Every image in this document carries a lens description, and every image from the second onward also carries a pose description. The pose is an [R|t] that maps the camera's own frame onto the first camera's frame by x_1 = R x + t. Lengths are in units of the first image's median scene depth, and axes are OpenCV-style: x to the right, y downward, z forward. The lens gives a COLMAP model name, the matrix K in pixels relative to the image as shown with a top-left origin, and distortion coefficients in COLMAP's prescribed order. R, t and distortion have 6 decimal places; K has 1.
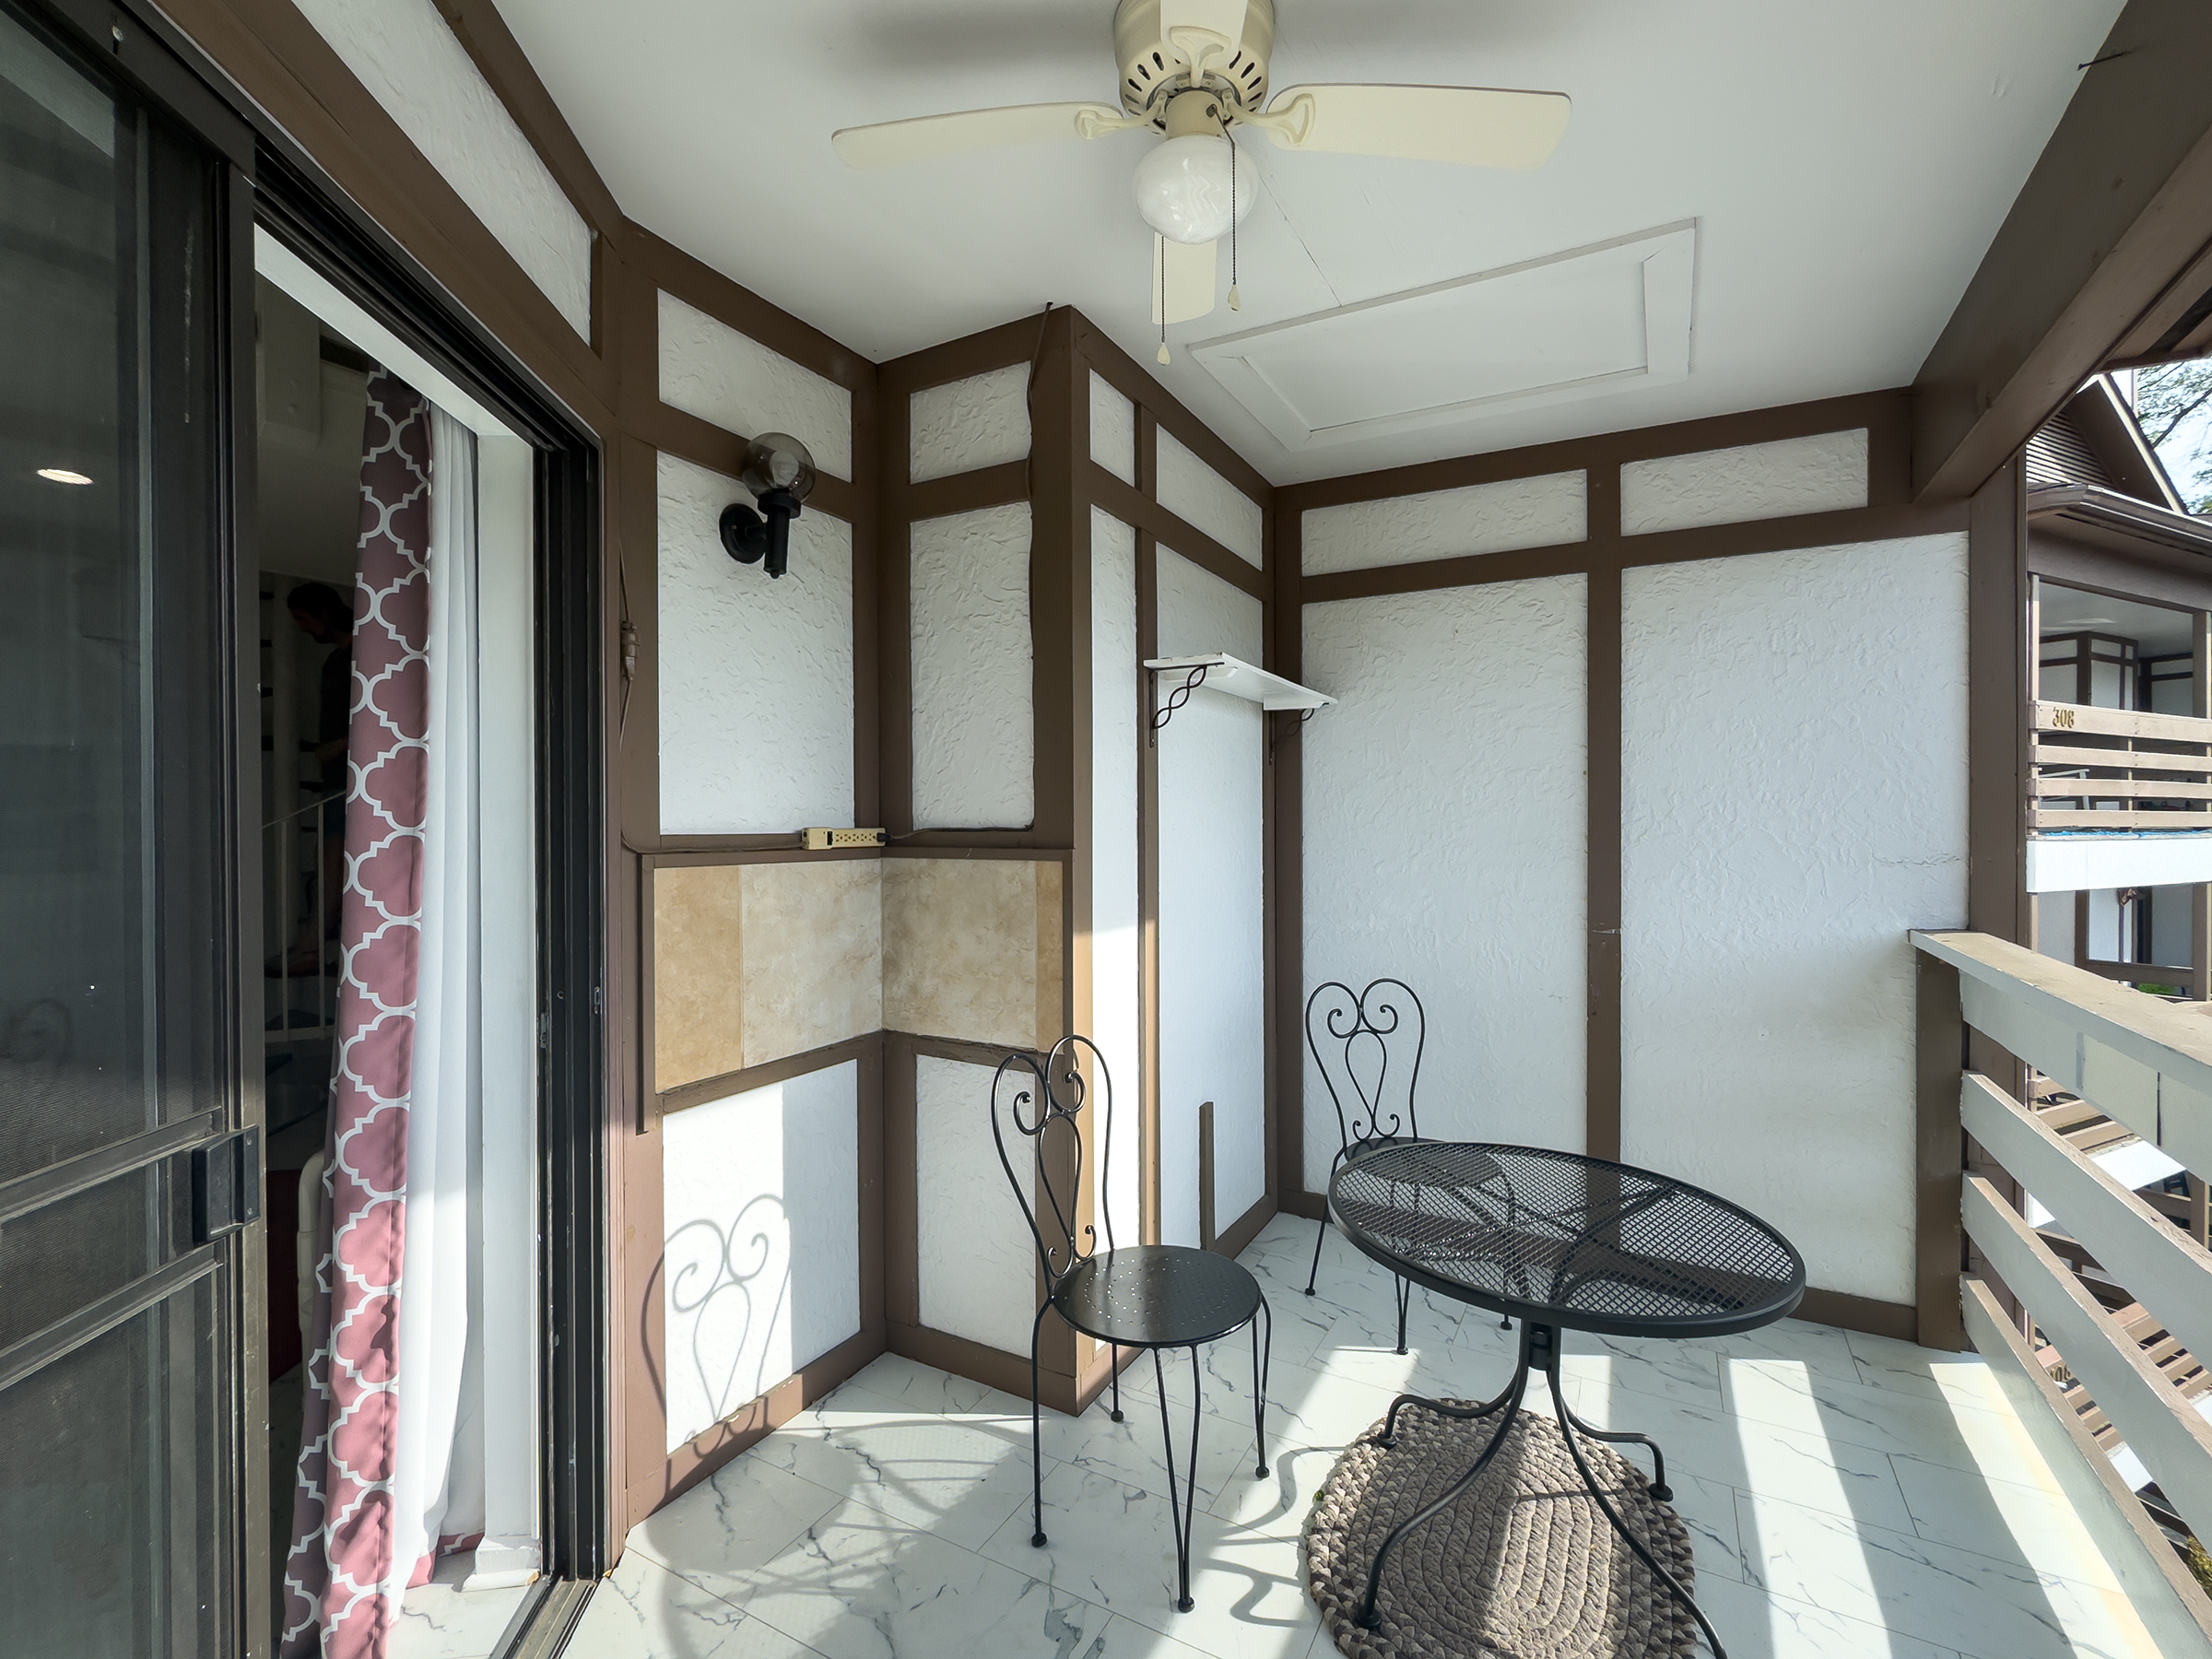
lens RADIAL K [[1014.0, 0, 1110.7], [0, 1014.0, 825.3], [0, 0, 1]] dist [-0.009027, -0.000829]
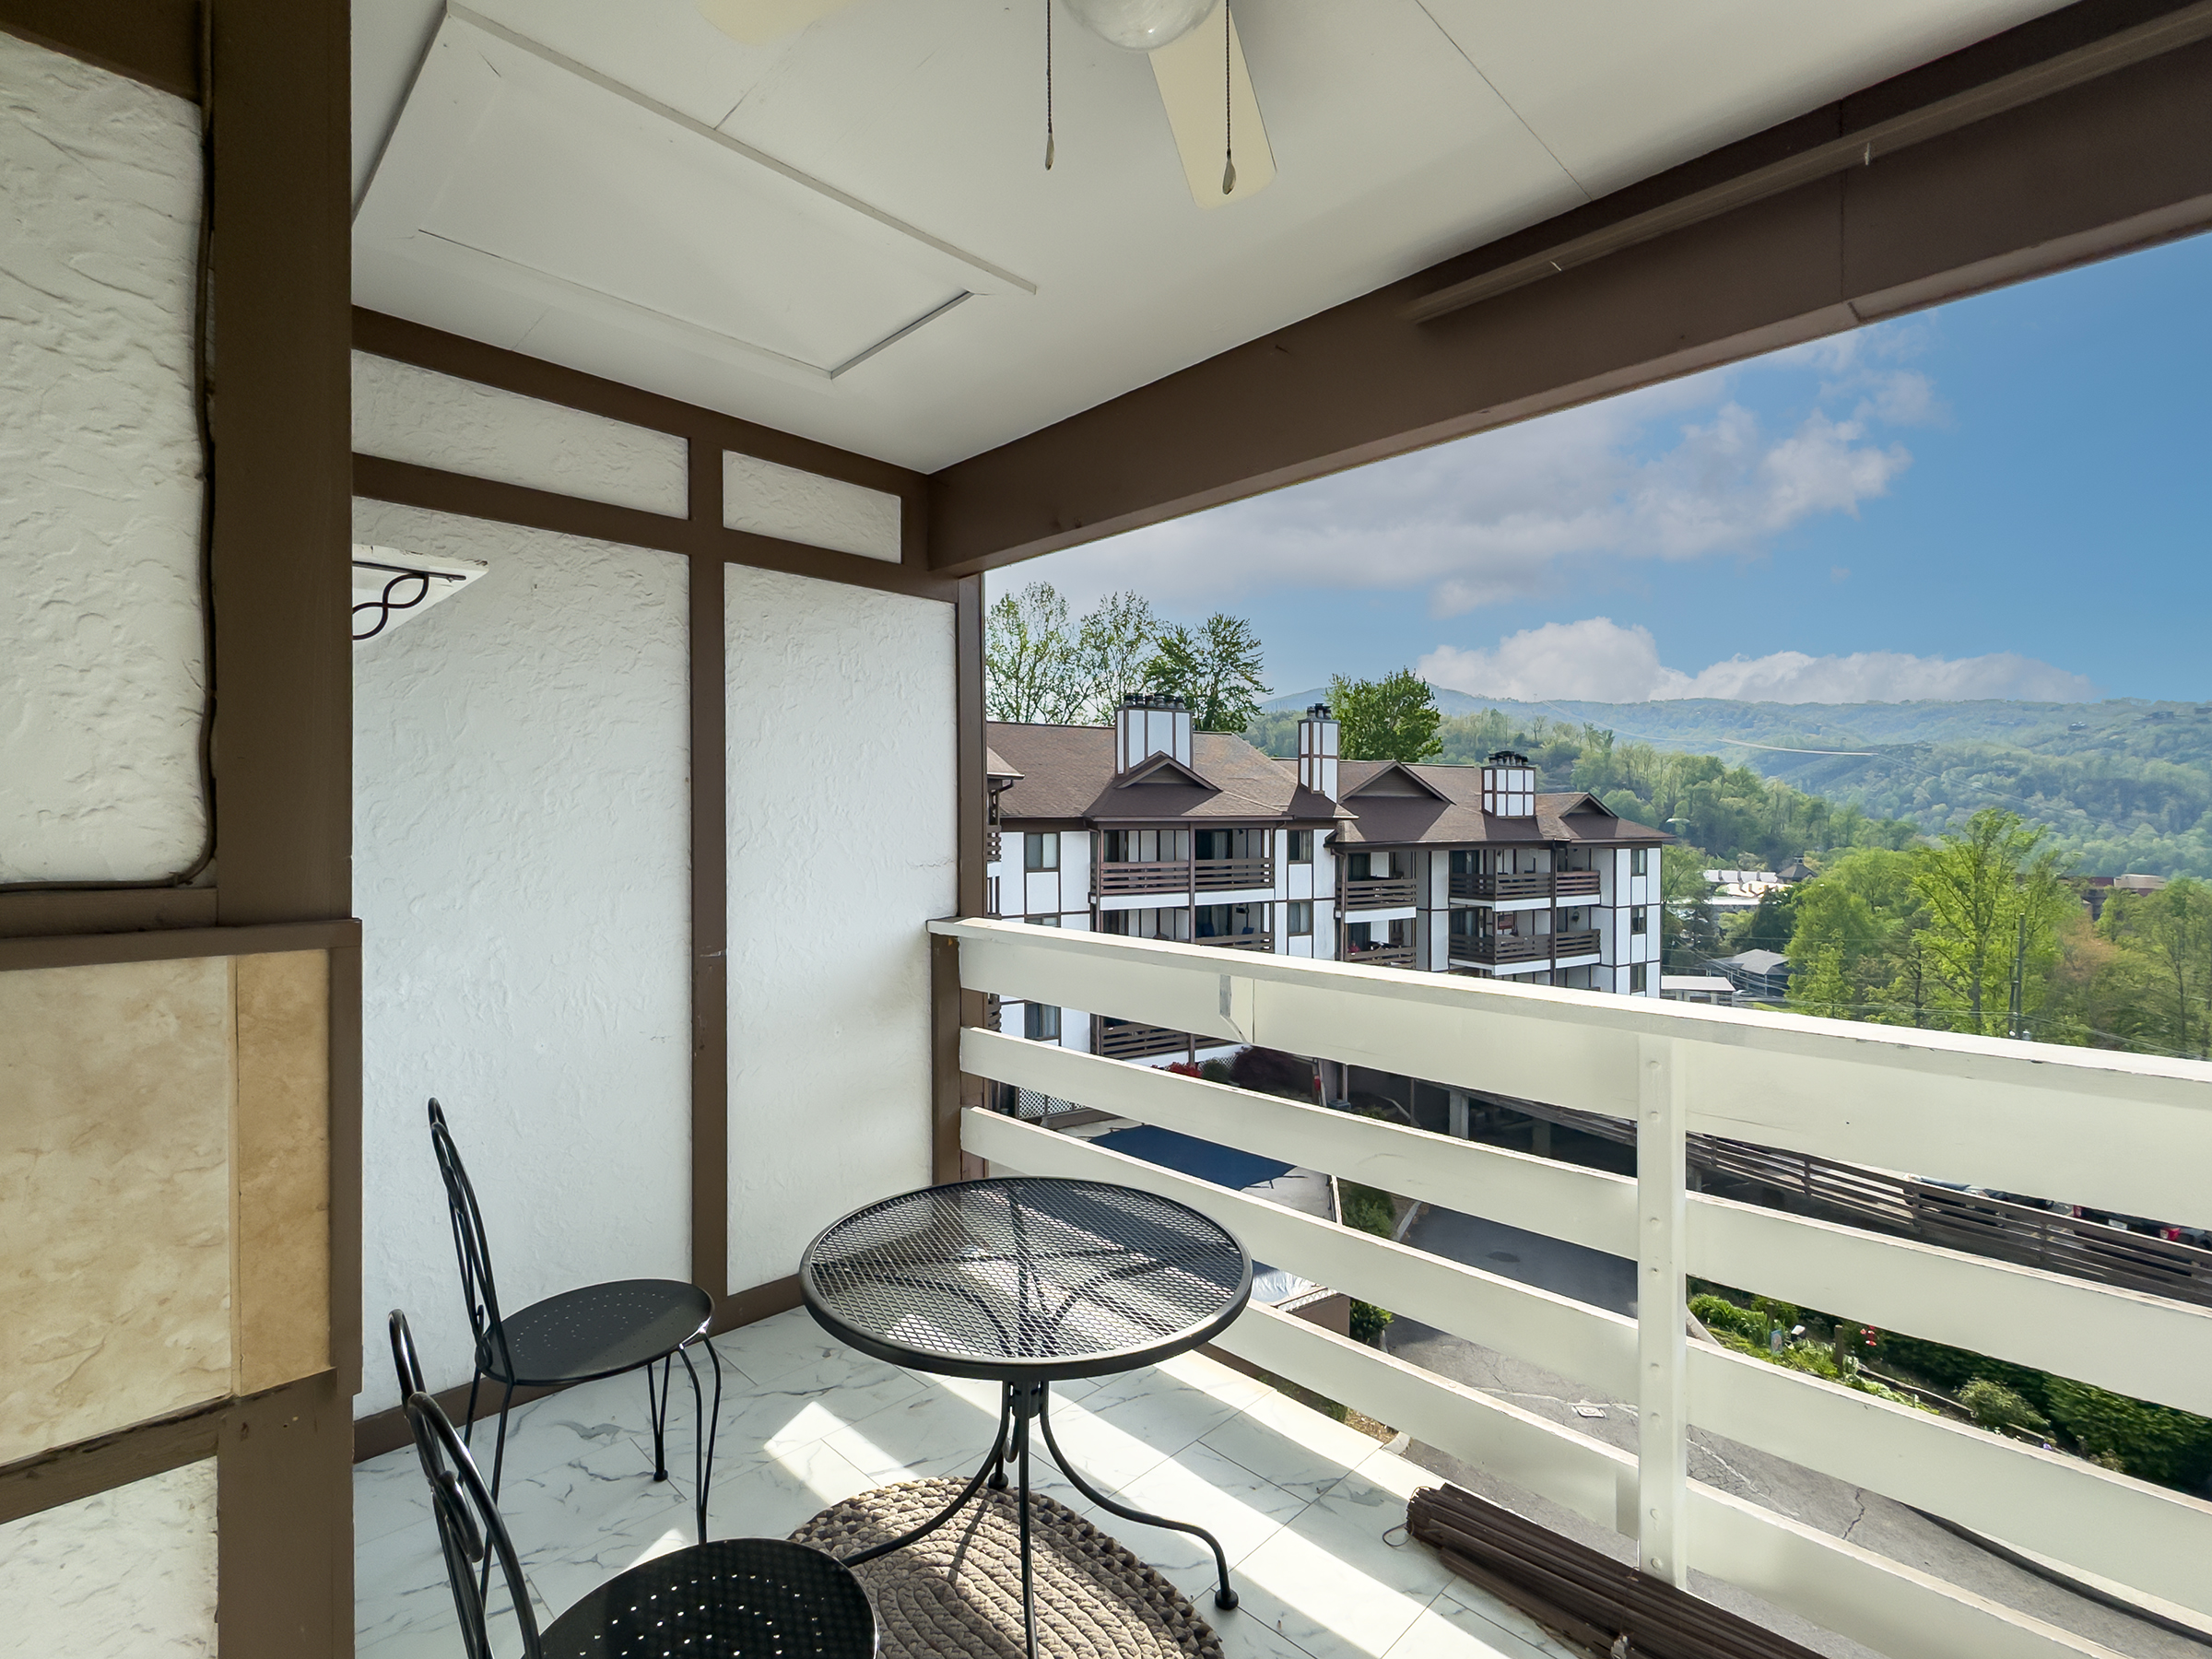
lens RADIAL K [[1014.0, 0, 1110.0], [0, 1014.0, 819.9], [0, 0, 1]] dist [-0.009027, -0.000829]
pose [[0.281277, -0.001272, 0.959626, -0.310757], [0.002789, 0.999996, 0.000508, -0.017550], [-0.959623, 0.002533, 0.281279, 0.433054]]
